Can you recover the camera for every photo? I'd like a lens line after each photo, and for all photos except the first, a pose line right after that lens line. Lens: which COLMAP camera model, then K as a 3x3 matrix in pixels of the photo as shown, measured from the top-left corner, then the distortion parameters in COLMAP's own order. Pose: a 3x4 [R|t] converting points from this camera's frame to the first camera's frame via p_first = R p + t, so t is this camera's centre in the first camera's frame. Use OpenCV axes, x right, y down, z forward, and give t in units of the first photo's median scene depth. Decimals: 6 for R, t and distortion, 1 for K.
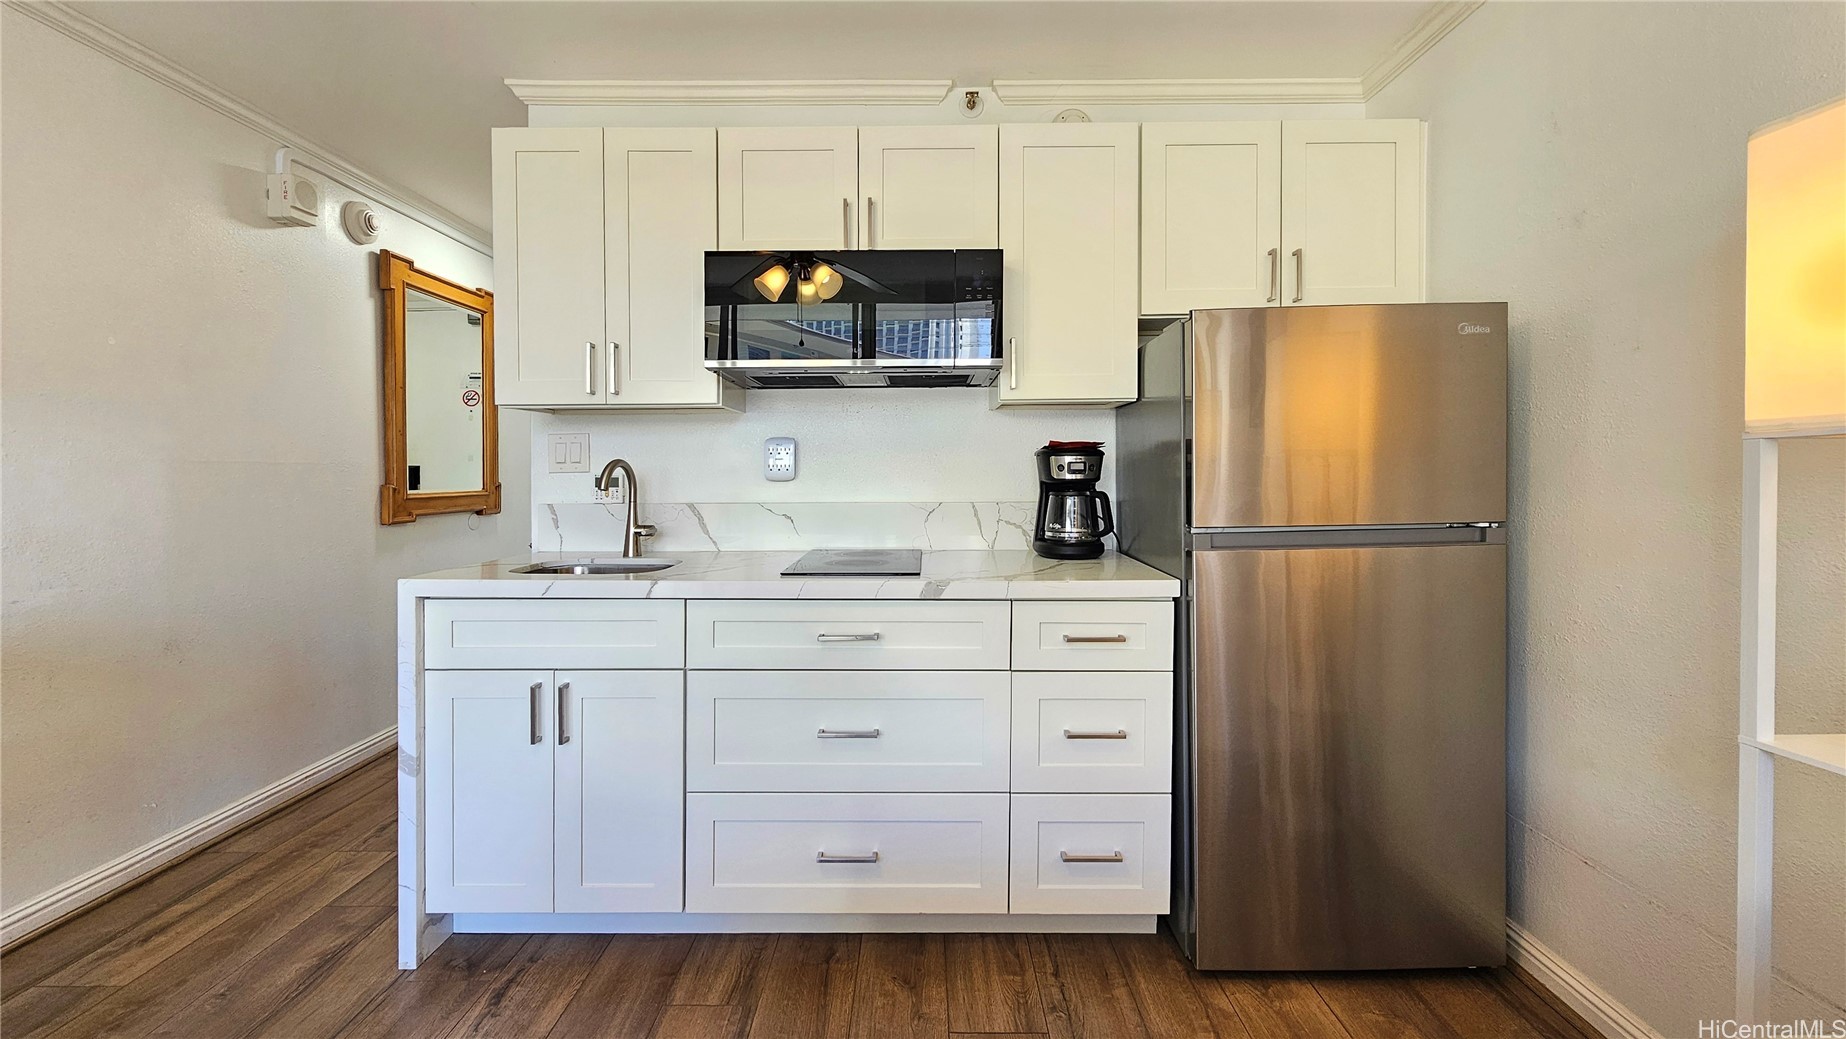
lens RADIAL K [[762.0, 0, 928.6], [0, 762.0, 486.1], [0, 0, 1]] dist [-0.003119, -0.000354]
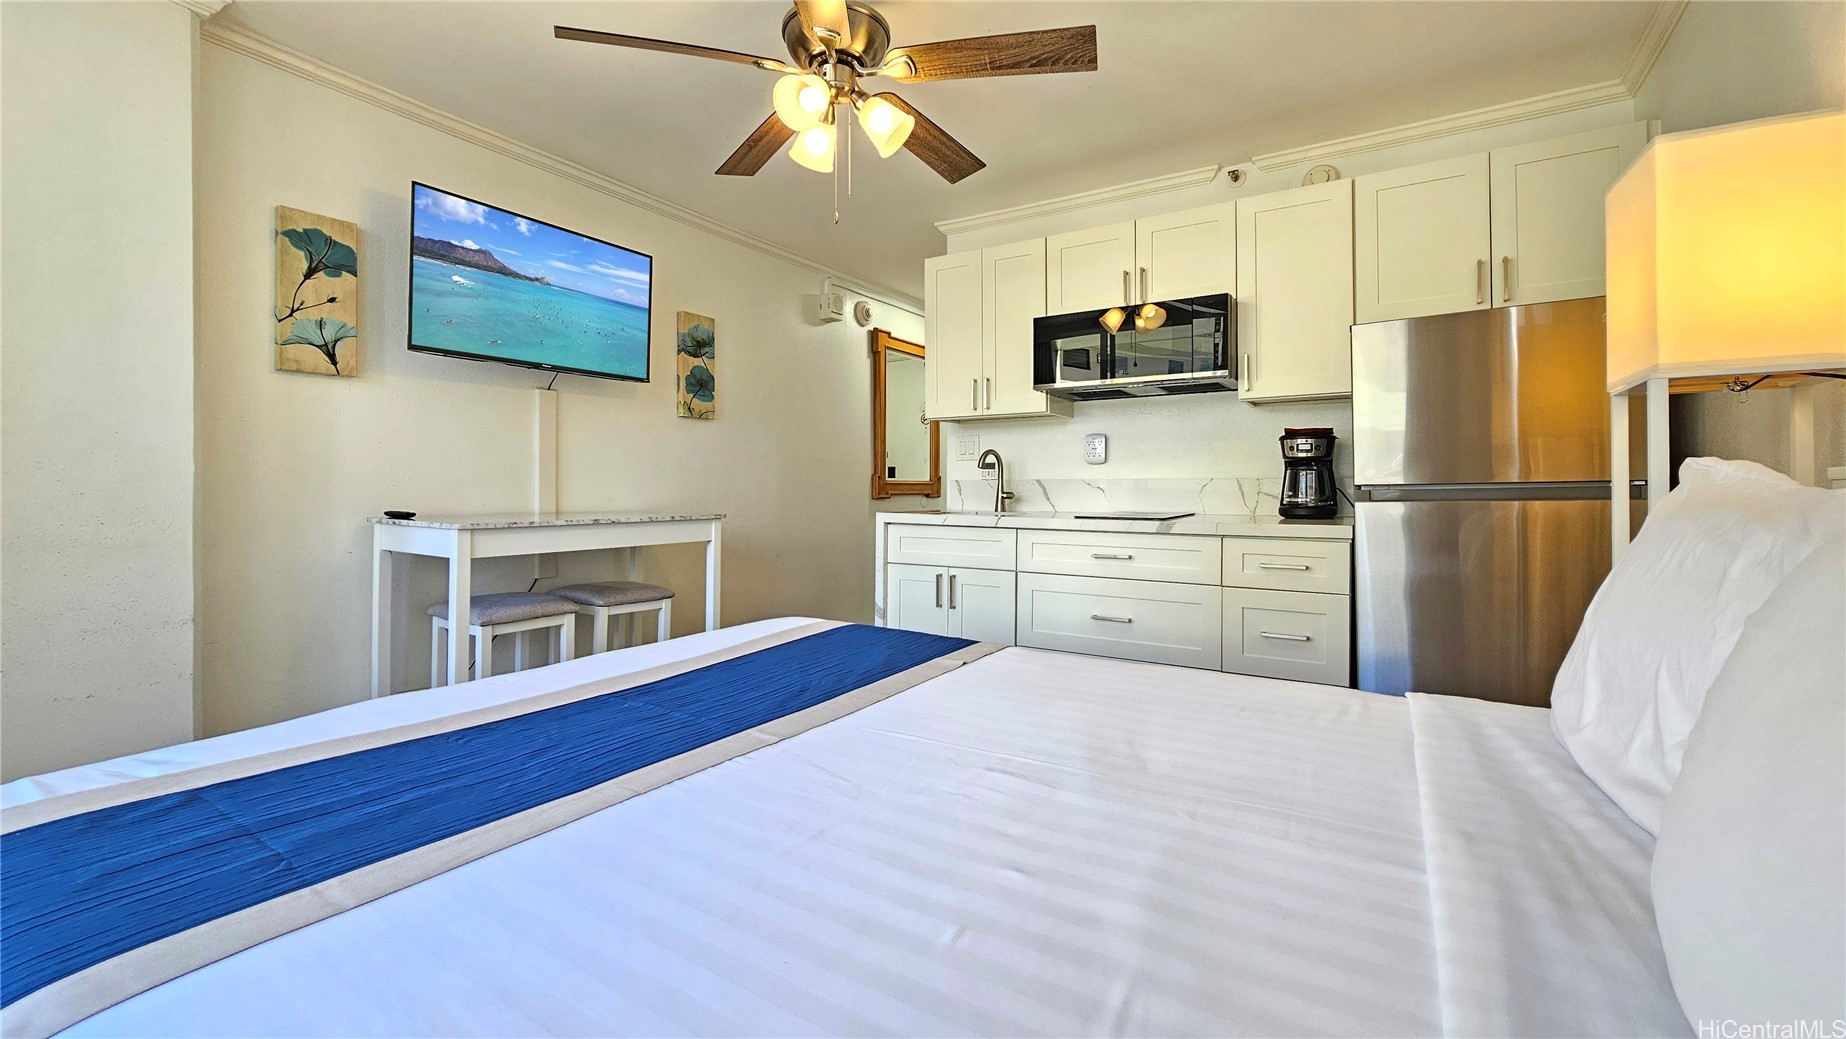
lens RADIAL K [[762.0, 0, 928.6], [0, 762.0, 486.1], [0, 0, 1]] dist [-0.003119, -0.000354]
pose [[0.850048, 0.002358, -0.526701, 0.309733], [-0.012601, 0.999795, -0.015860, 0.064992], [0.526555, 0.020119, 0.849903, -0.410047]]
